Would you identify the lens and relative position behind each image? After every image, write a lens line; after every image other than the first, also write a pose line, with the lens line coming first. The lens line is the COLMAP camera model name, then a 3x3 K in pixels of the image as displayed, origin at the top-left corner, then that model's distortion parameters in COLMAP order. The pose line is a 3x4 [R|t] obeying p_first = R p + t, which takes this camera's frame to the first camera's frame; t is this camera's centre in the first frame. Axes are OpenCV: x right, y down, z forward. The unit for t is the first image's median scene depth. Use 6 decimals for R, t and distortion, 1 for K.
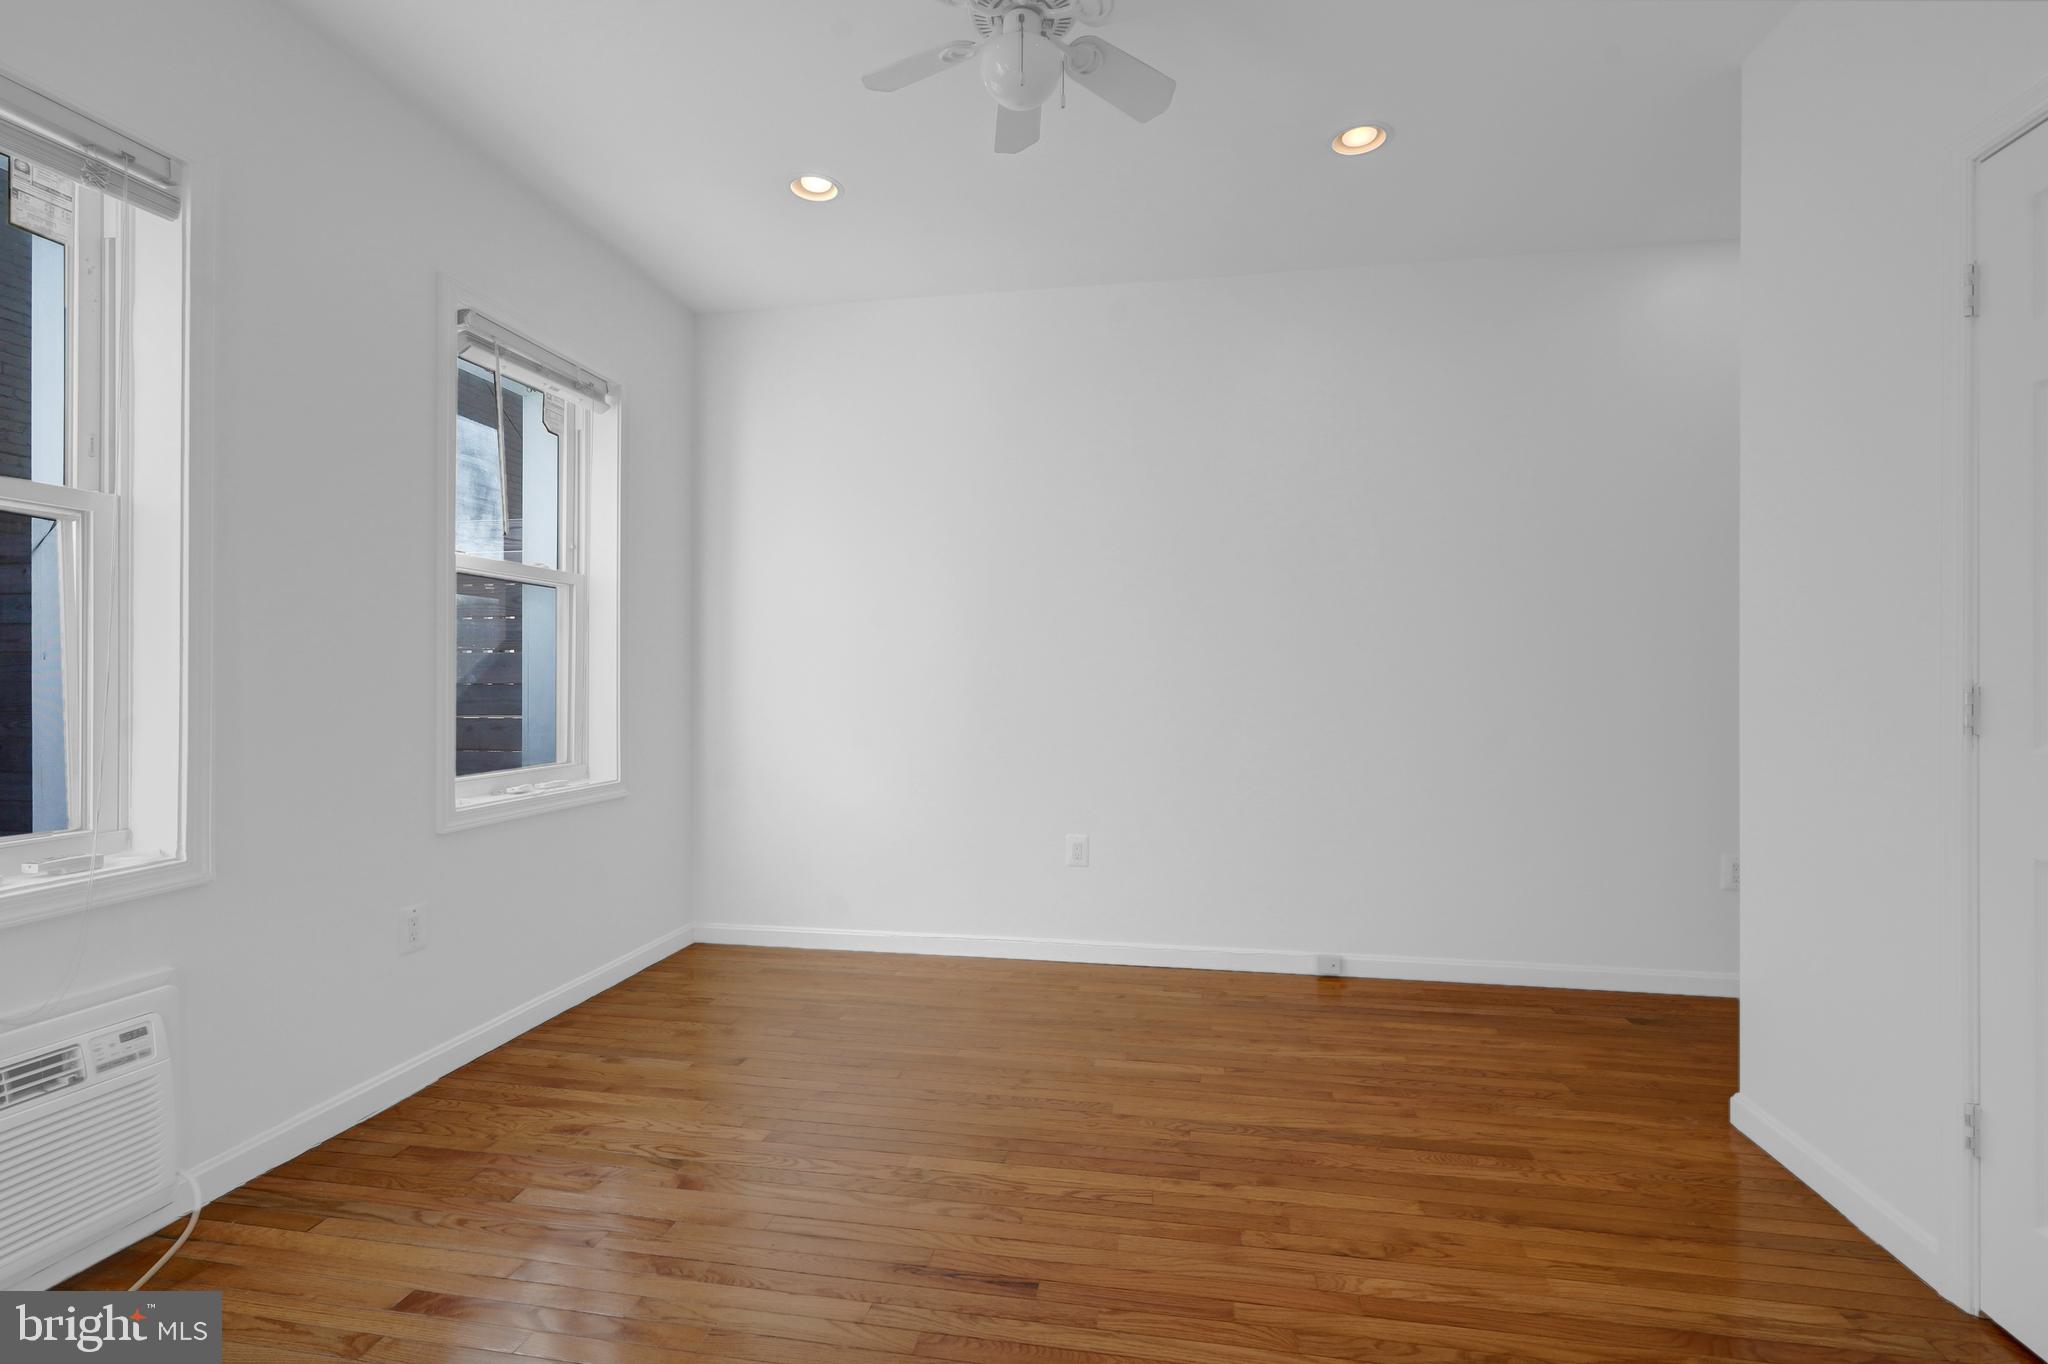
lens RADIAL K [[959.4, 0, 1027.7], [0, 959.4, 682.9], [0, 0, 1]] dist [-0.003131, -0.000274]
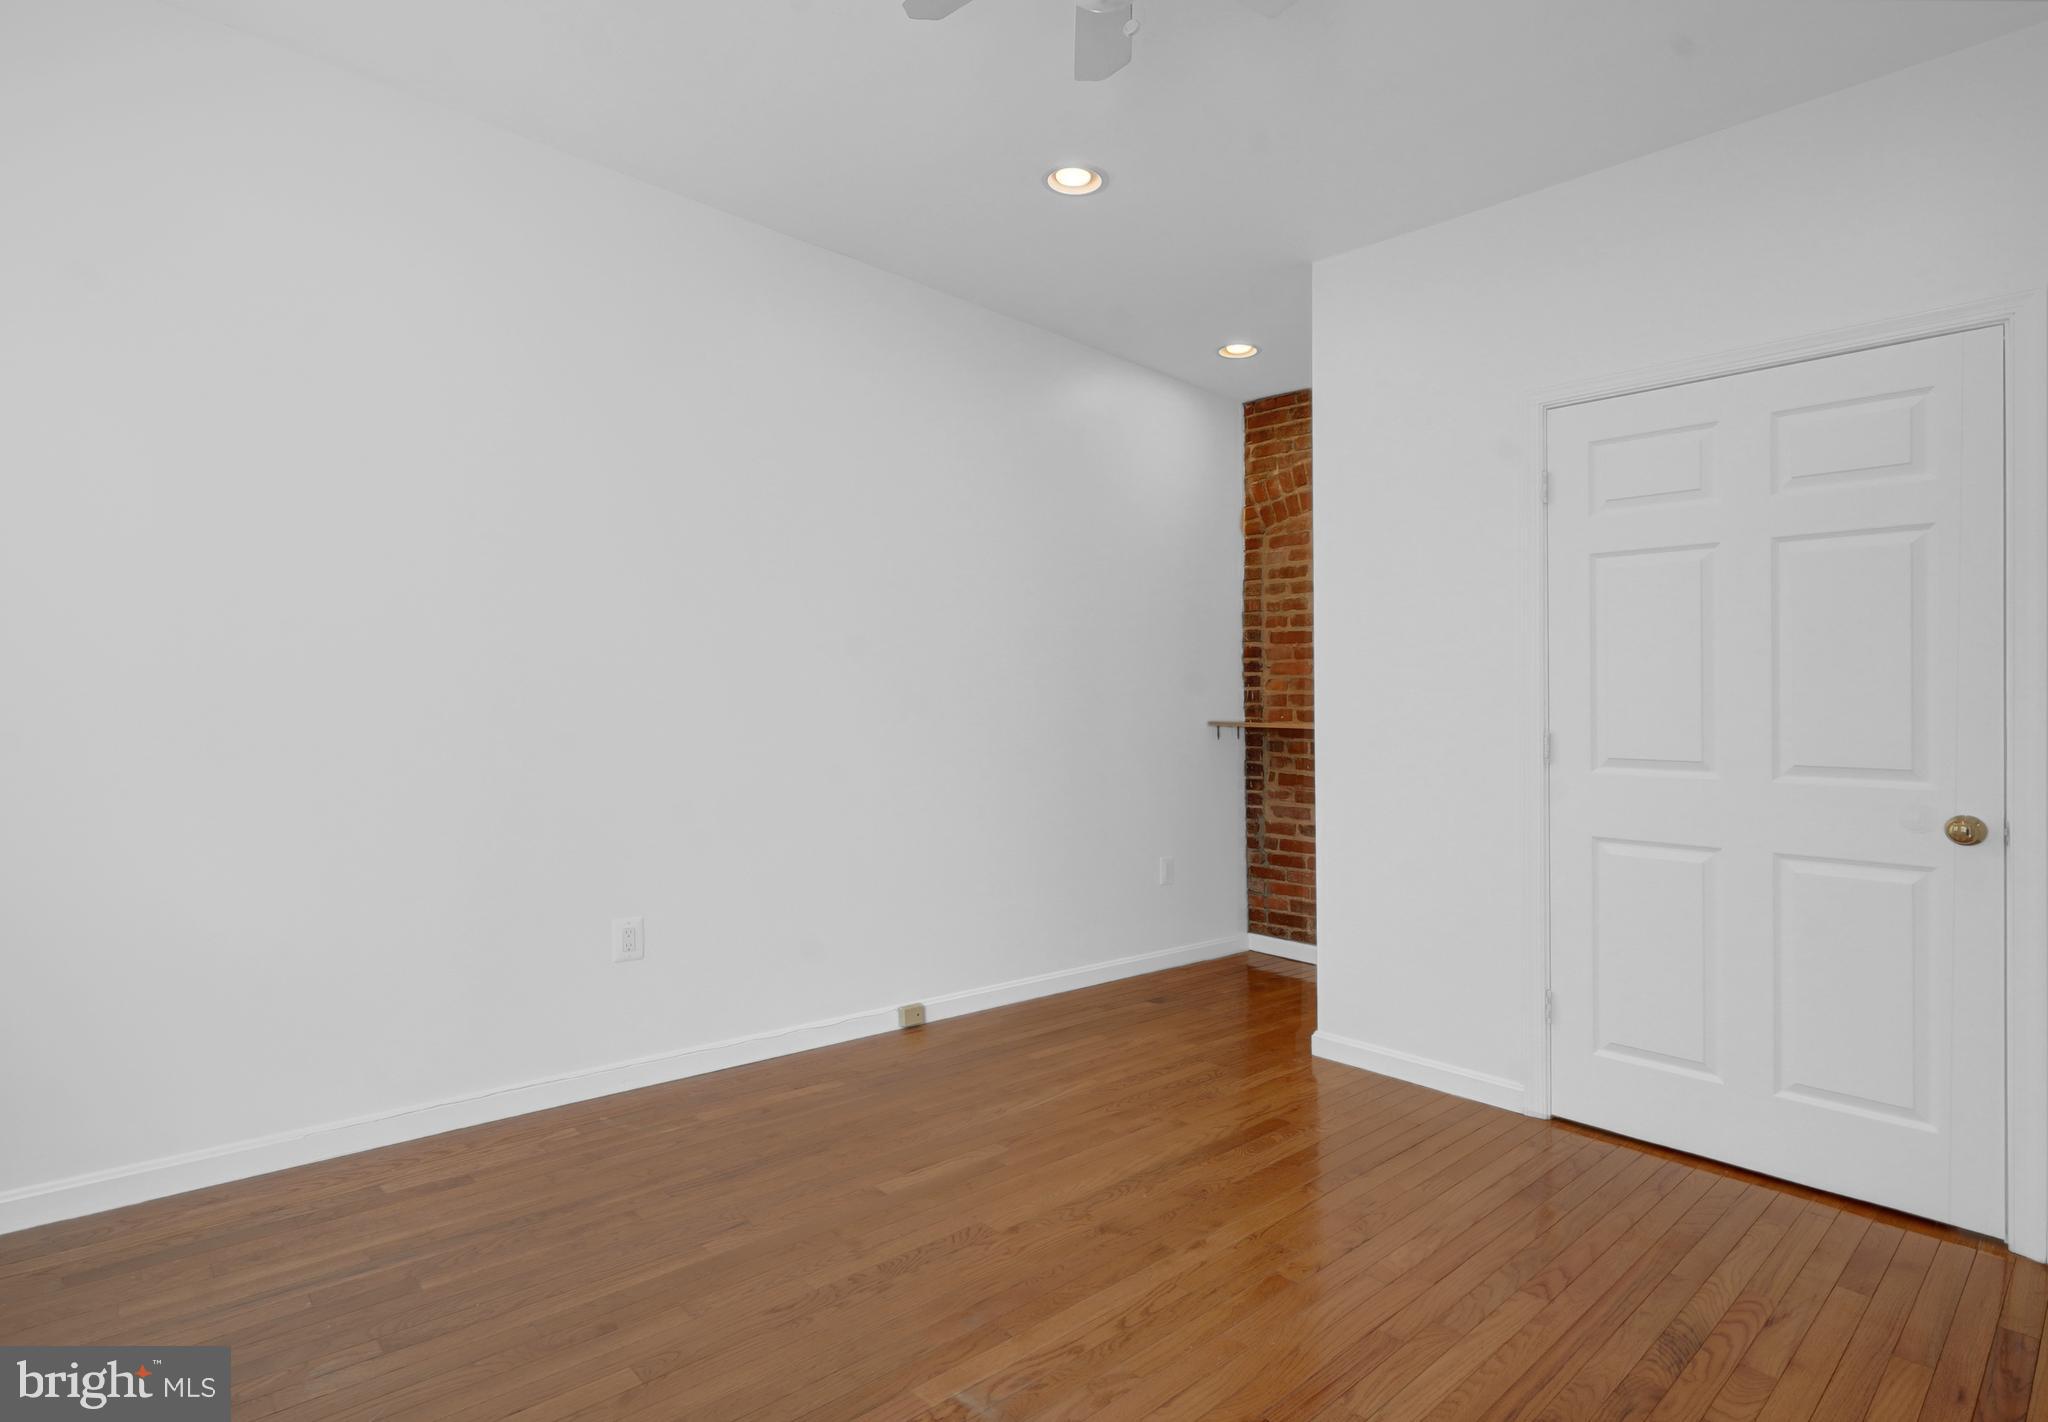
lens RADIAL K [[1014.2, 0, 1029.1], [0, 1014.2, 710.6], [0, 0, 1]] dist [-0.006947, 0.000093]
pose [[0.603546, 0.017351, 0.797139, -0.547790], [-0.018468, 0.999799, -0.007779, -0.000999], [-0.797114, -0.010027, 0.603745, 0.401222]]
